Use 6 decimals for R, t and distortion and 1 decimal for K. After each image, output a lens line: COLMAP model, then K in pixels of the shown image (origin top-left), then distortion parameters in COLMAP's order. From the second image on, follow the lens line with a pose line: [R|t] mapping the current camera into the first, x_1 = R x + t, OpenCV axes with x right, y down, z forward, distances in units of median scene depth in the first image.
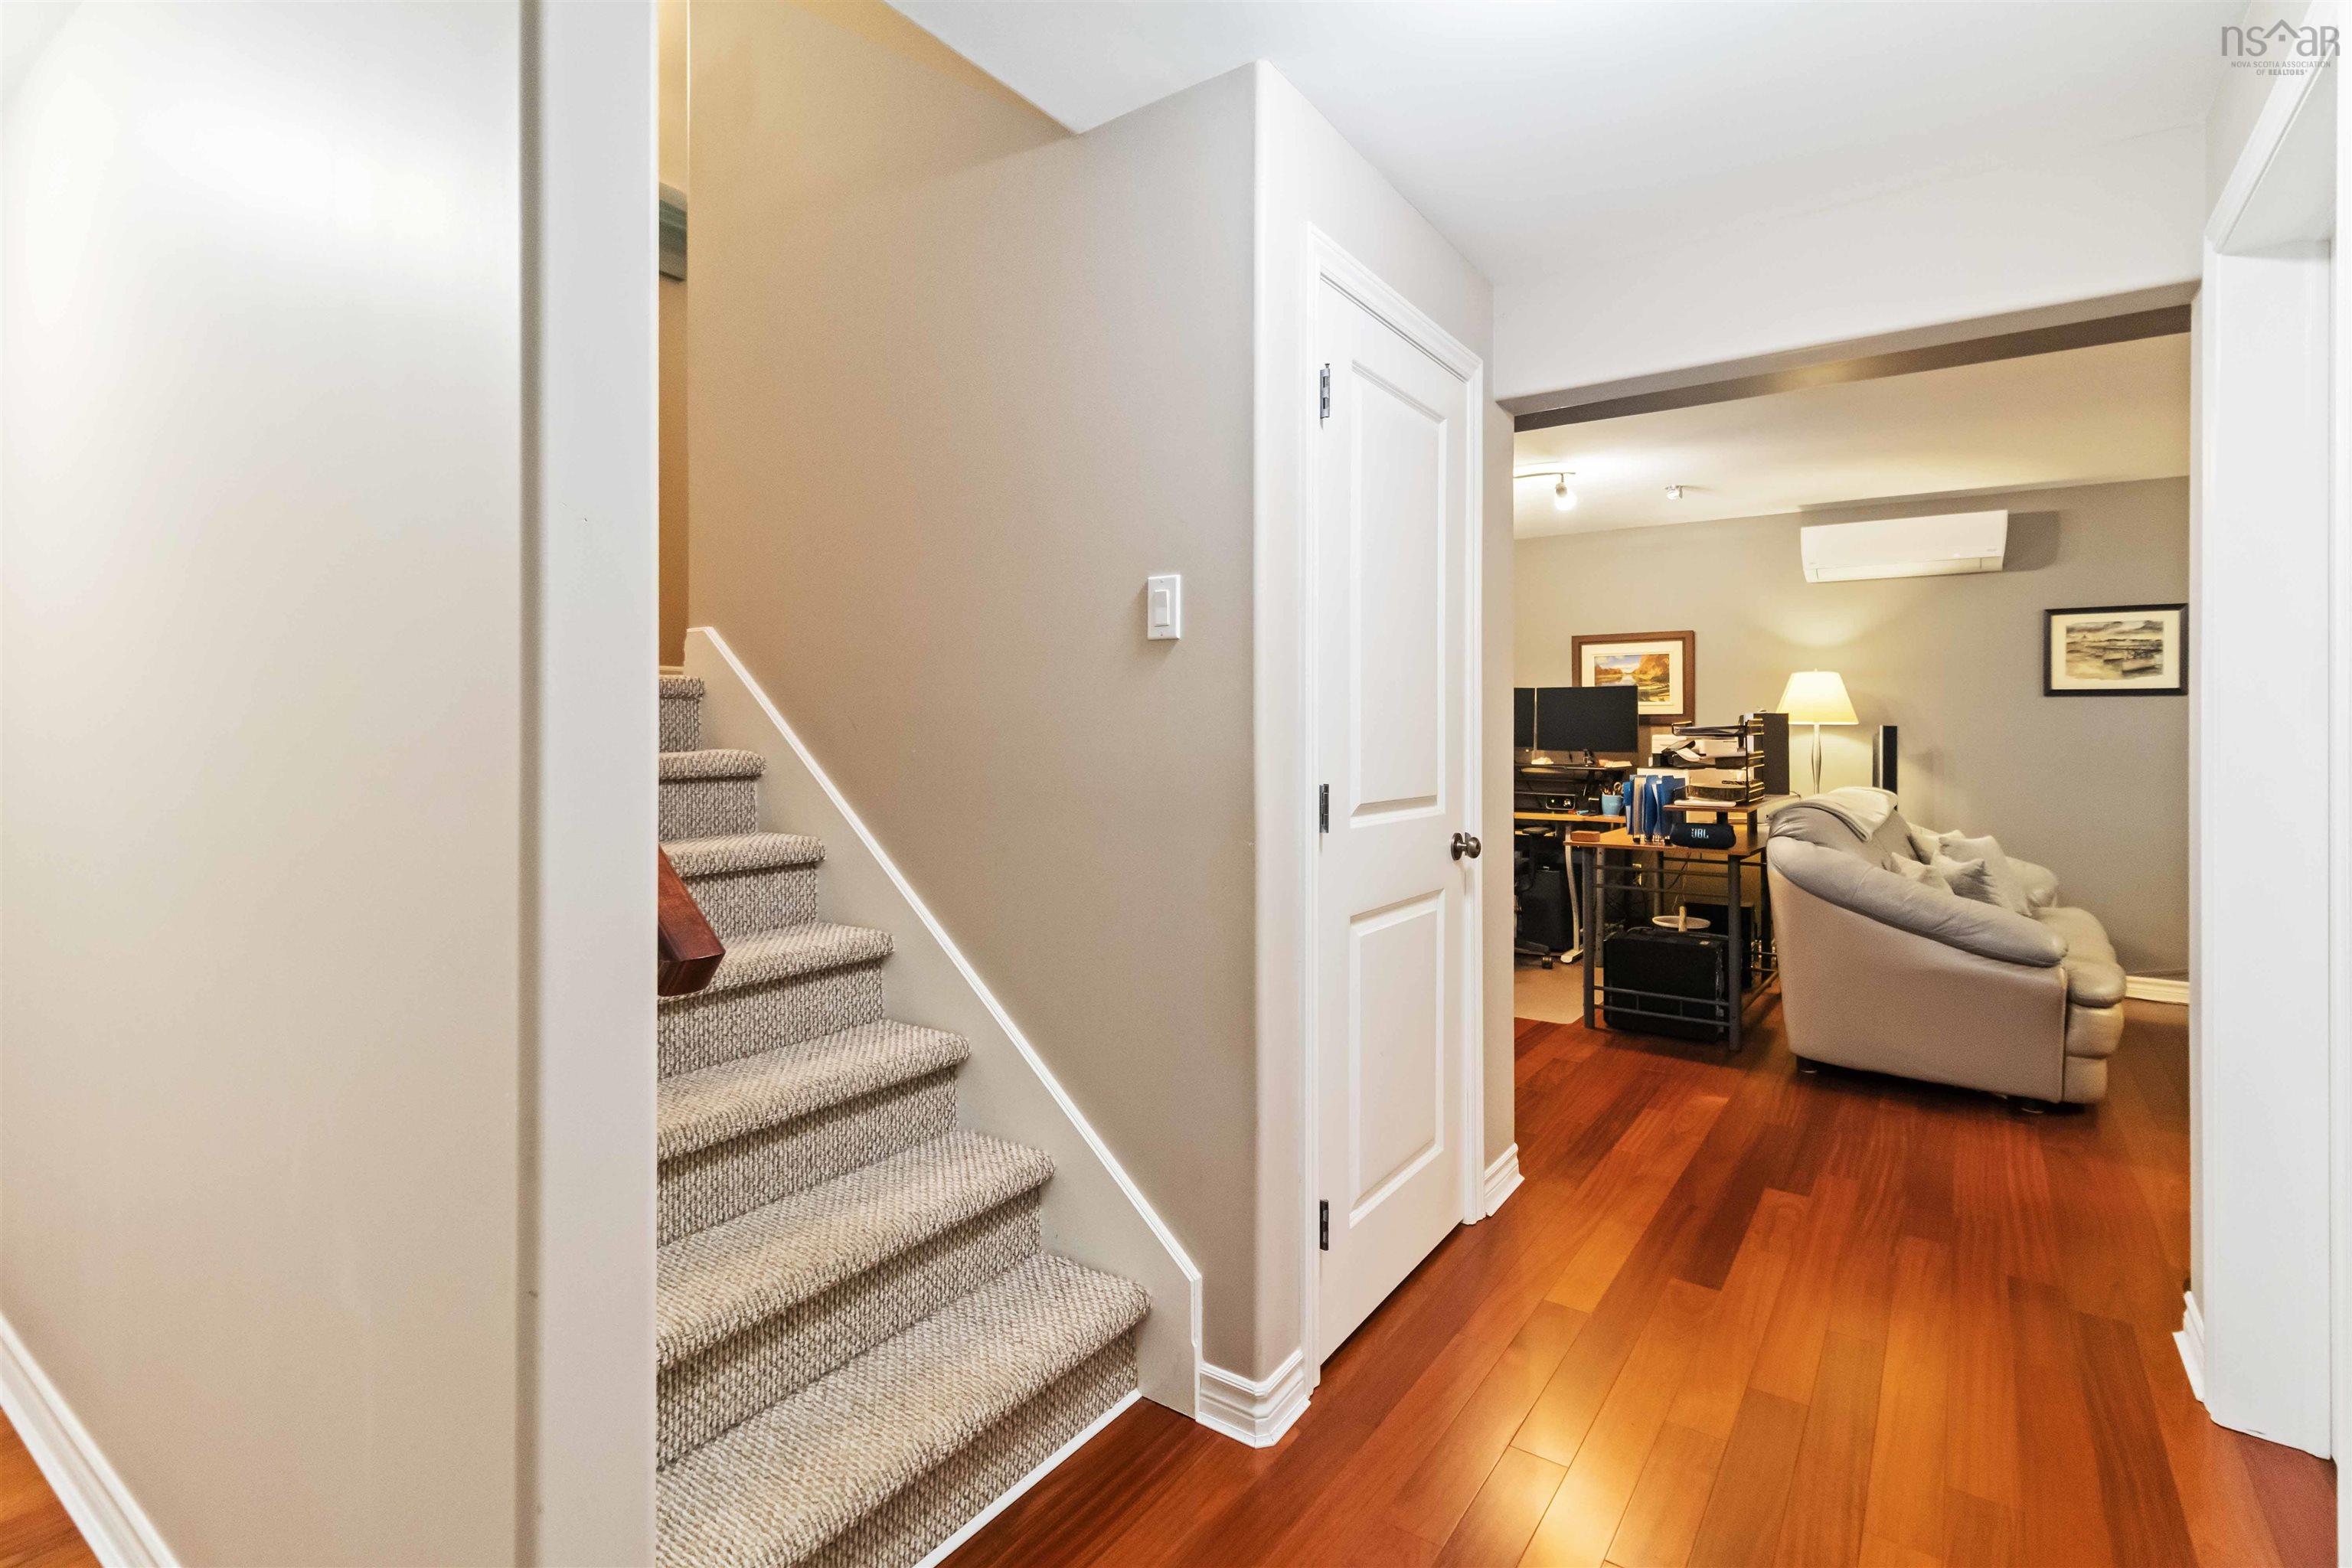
lens RADIAL K [[1109.9, 0, 1193.6], [0, 1109.9, 730.1], [0, 0, 1]] dist [0.001500, -0.000369]
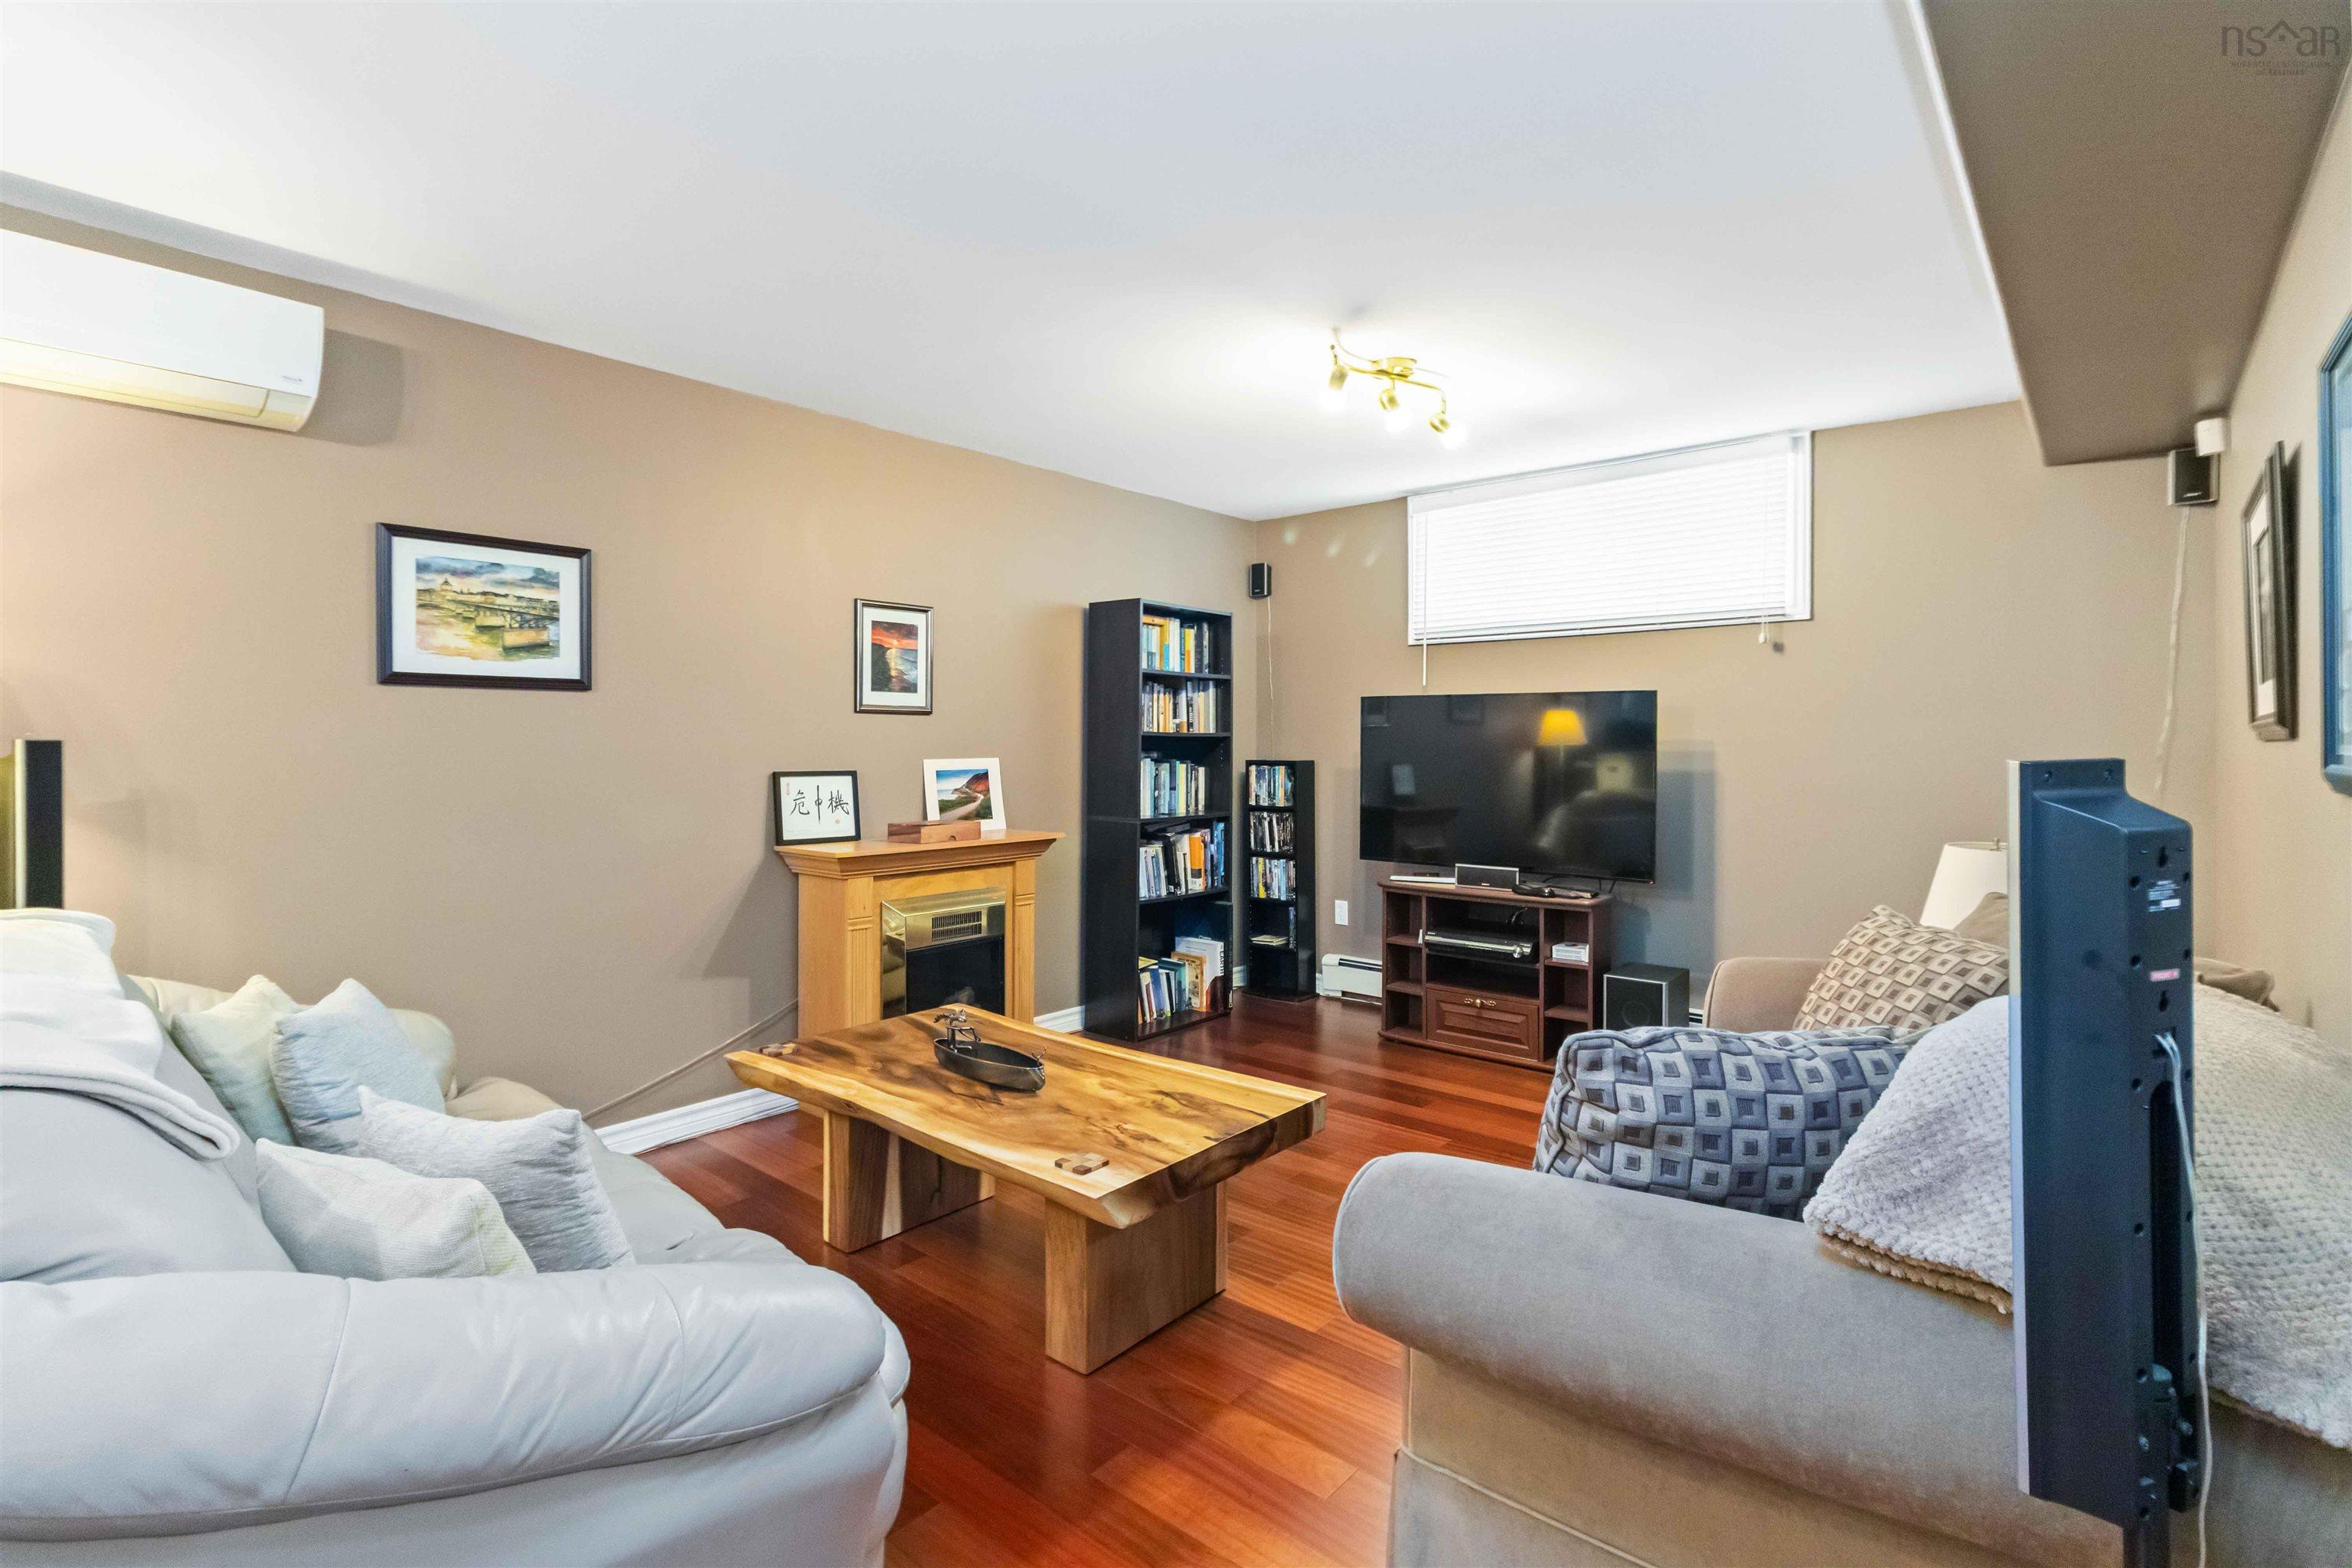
lens RADIAL K [[1109.9, 0, 1193.6], [0, 1109.9, 730.1], [0, 0, 1]] dist [0.001500, -0.000369]
pose [[0.087952, 0.004039, 0.996117, 0.268037], [0.002295, 0.999988, -0.004257, -0.005046], [-0.996122, 0.002660, 0.087941, 0.565894]]
